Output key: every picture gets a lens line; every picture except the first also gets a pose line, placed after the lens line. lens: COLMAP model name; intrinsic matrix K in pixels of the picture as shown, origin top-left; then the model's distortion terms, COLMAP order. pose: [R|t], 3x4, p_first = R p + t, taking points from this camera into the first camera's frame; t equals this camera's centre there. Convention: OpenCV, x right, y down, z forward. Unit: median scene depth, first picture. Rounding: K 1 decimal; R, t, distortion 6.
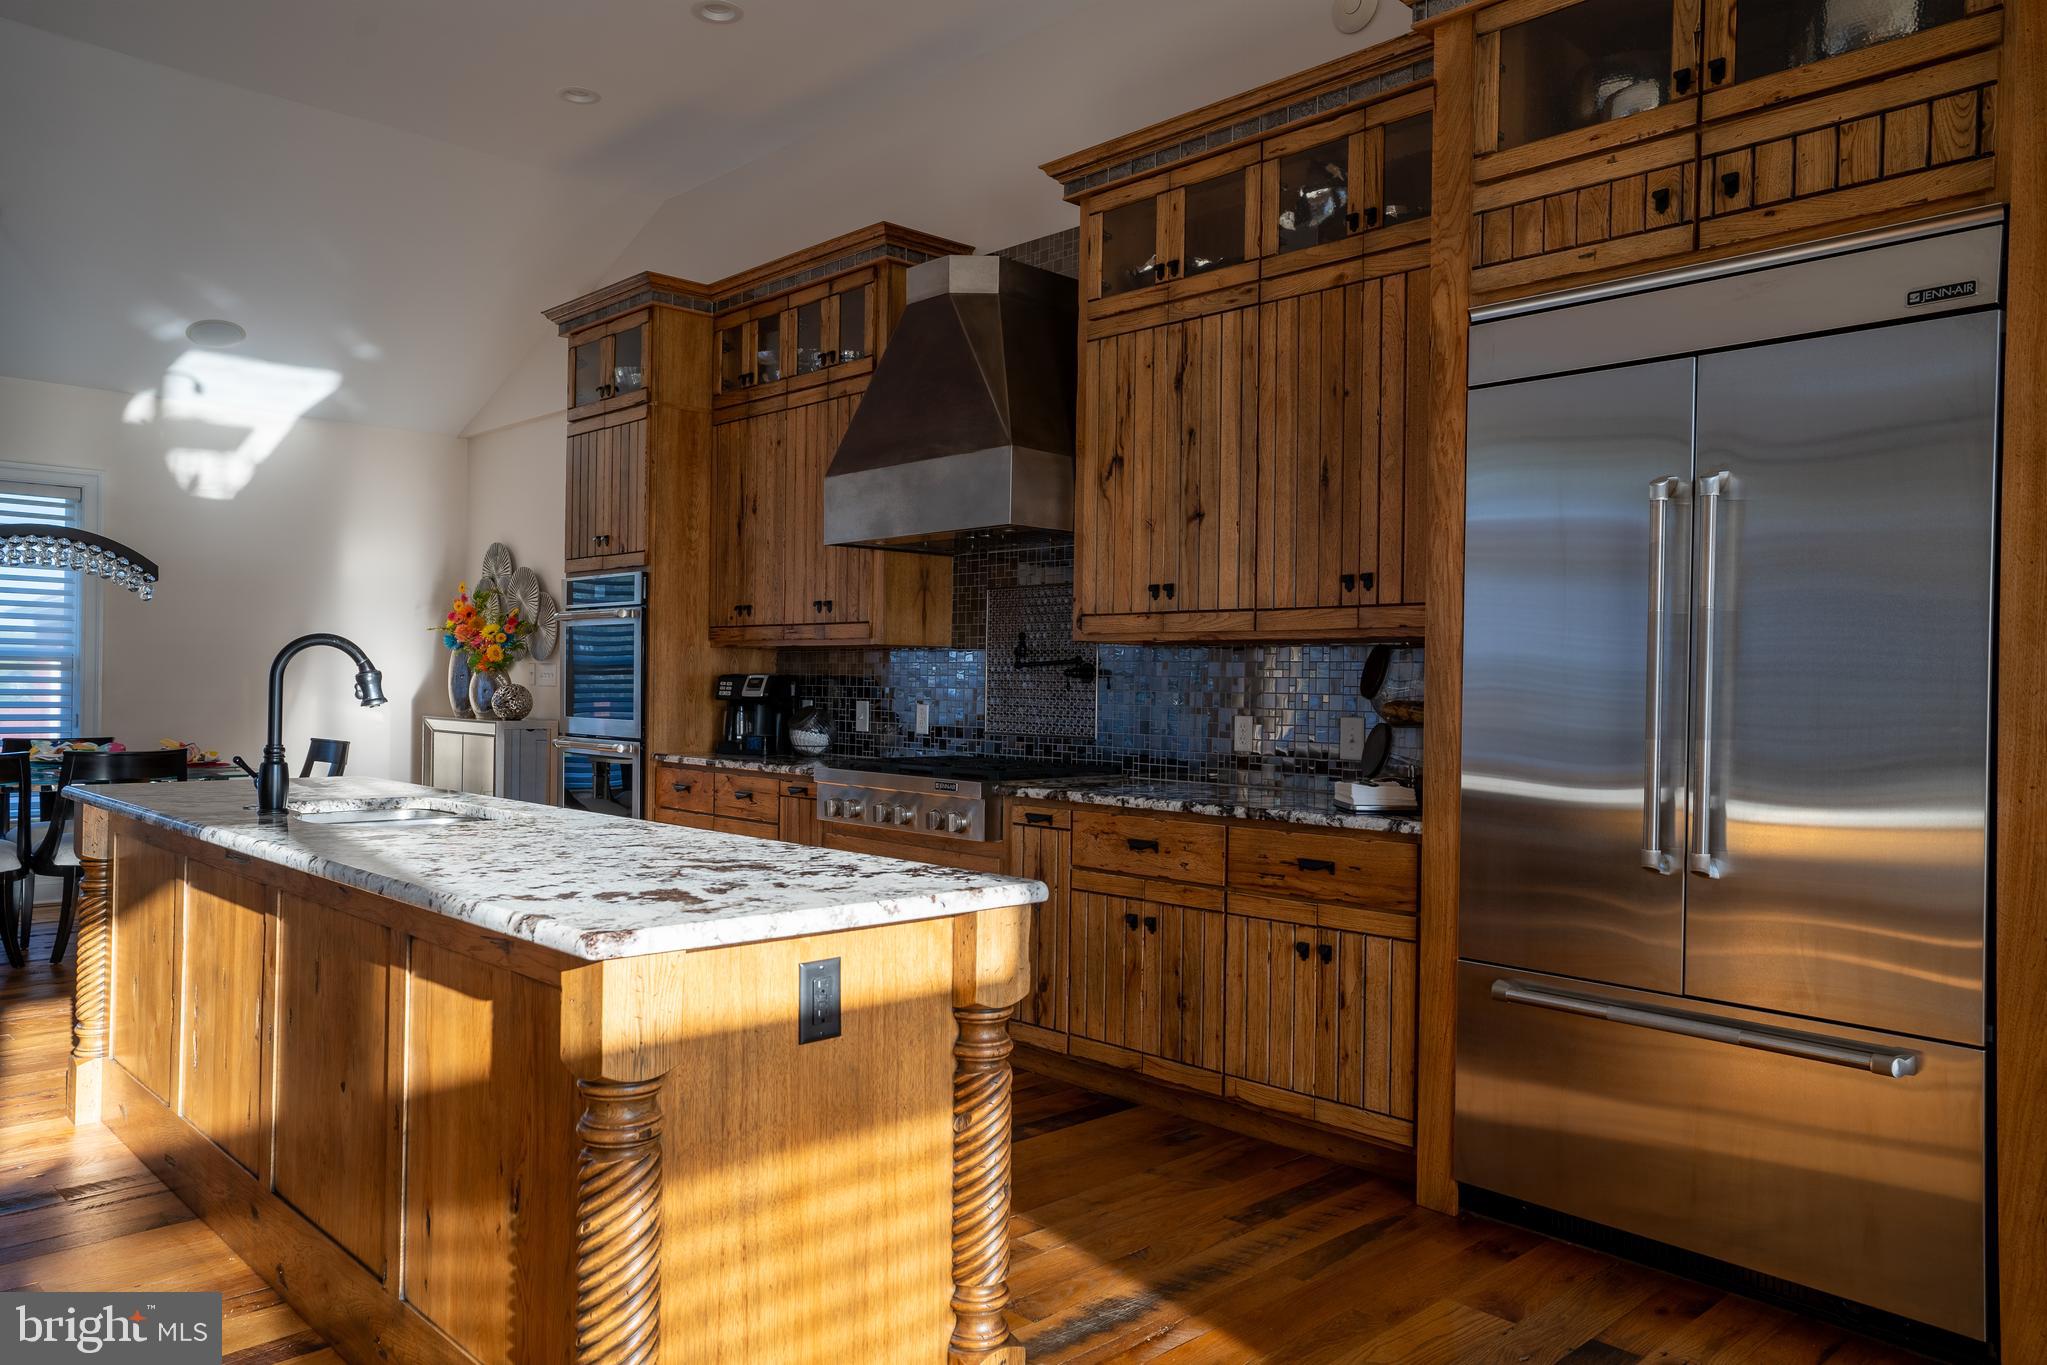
lens RADIAL K [[1434.9, 0, 1029.3], [0, 1434.9, 681.2], [0, 0, 1]] dist [-0.023336, 0.068314]
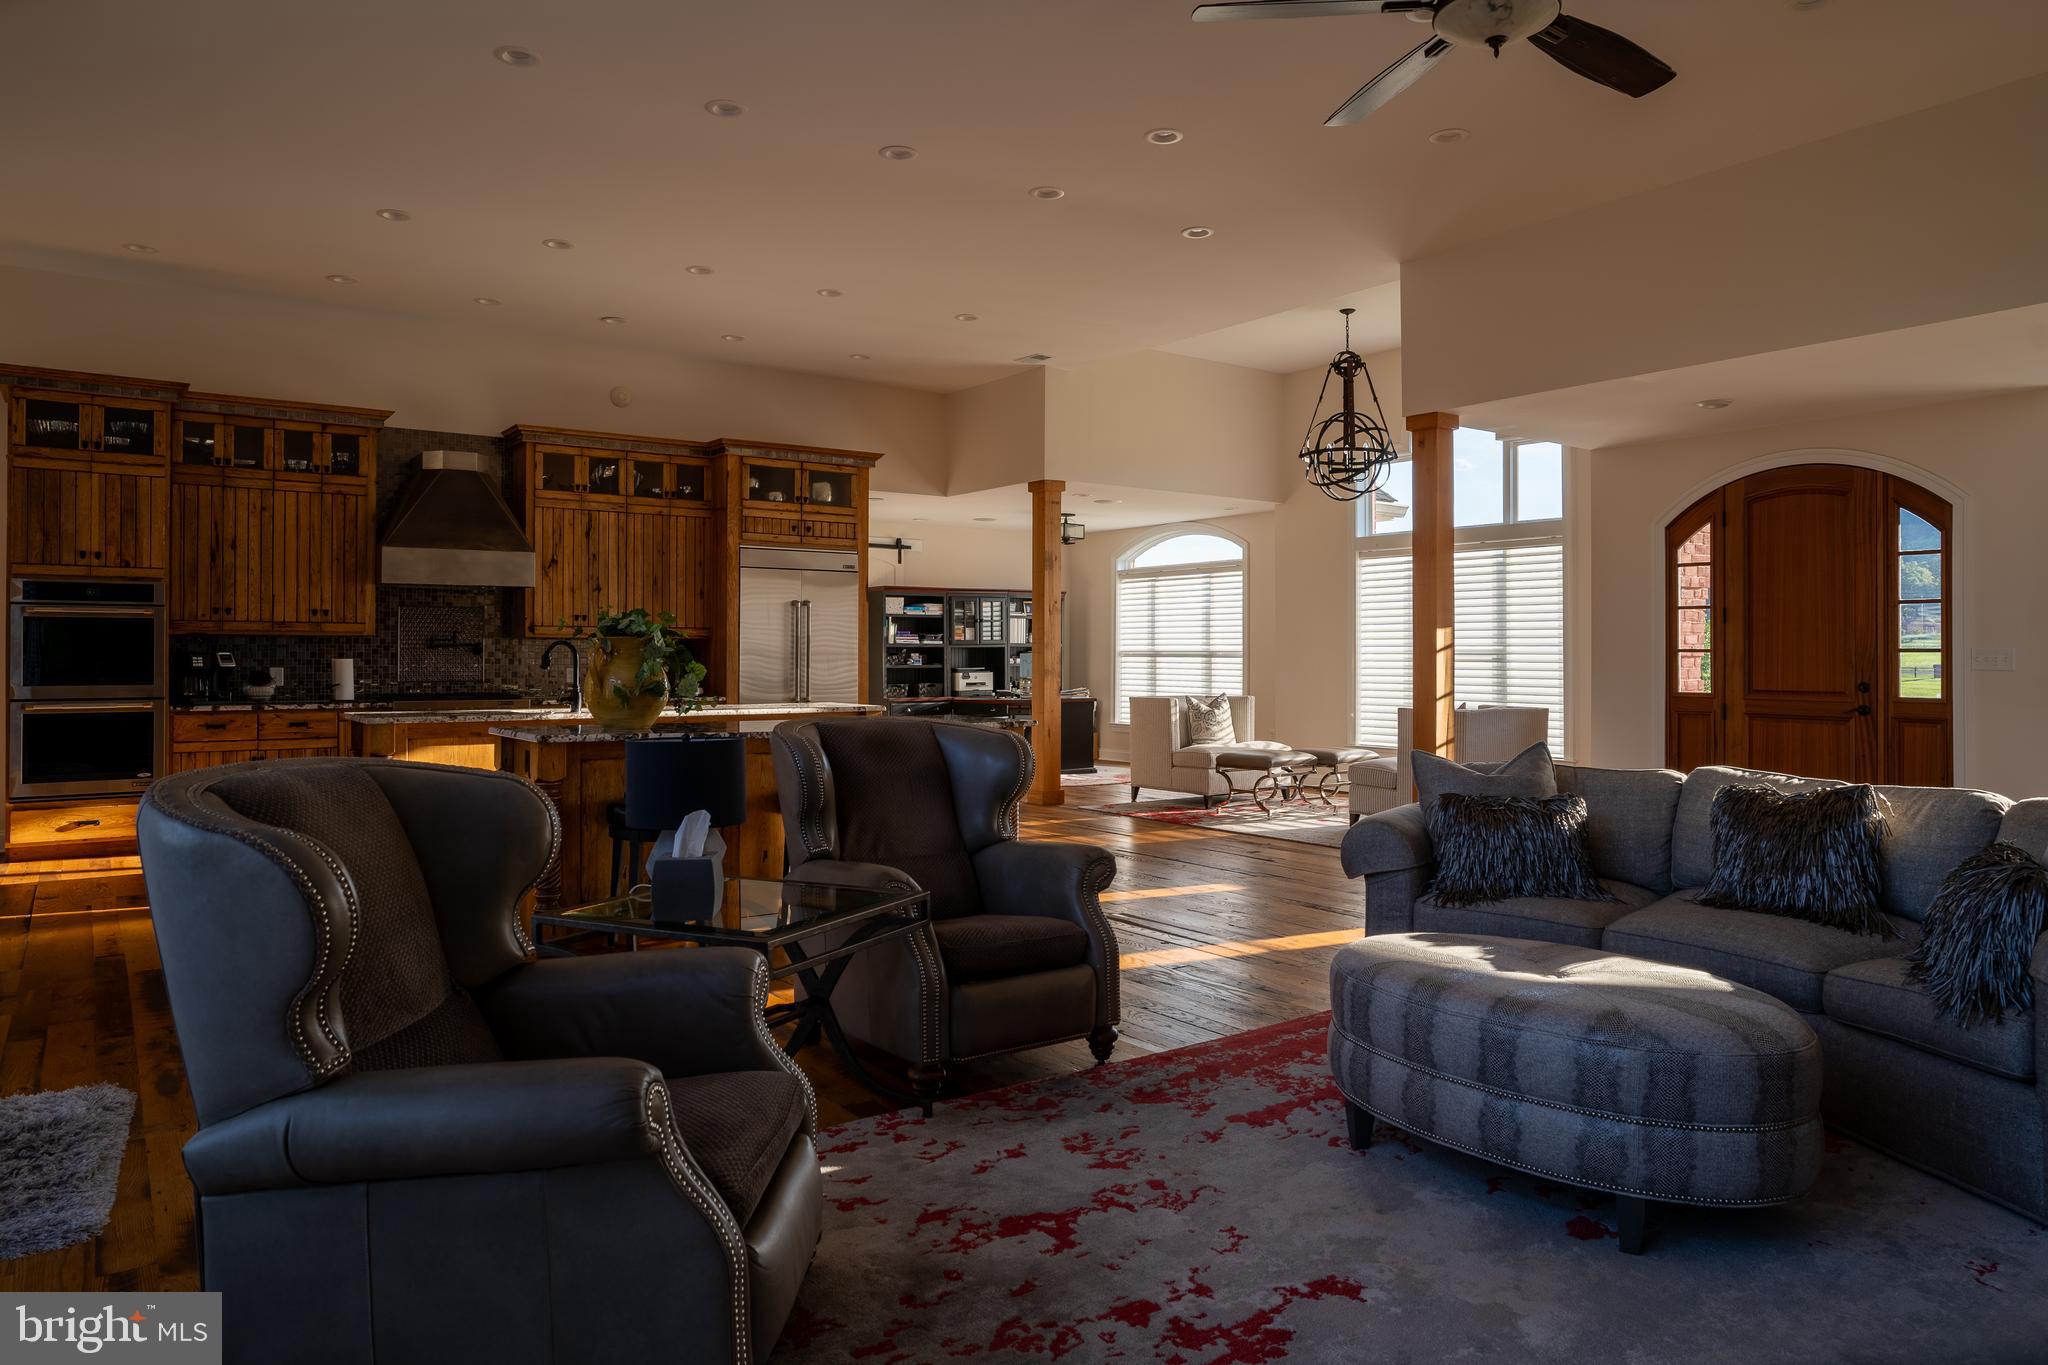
lens RADIAL K [[1319.2, 0, 1032.6], [0, 1319.2, 639.3], [0, 0, 1]] dist [-0.057172, 0.056262]
pose [[0.137724, -0.001722, 0.990469, -1.893108], [-0.000883, 0.999998, 0.001861, -0.028523], [-0.990470, -0.001131, 0.137722, -0.076802]]
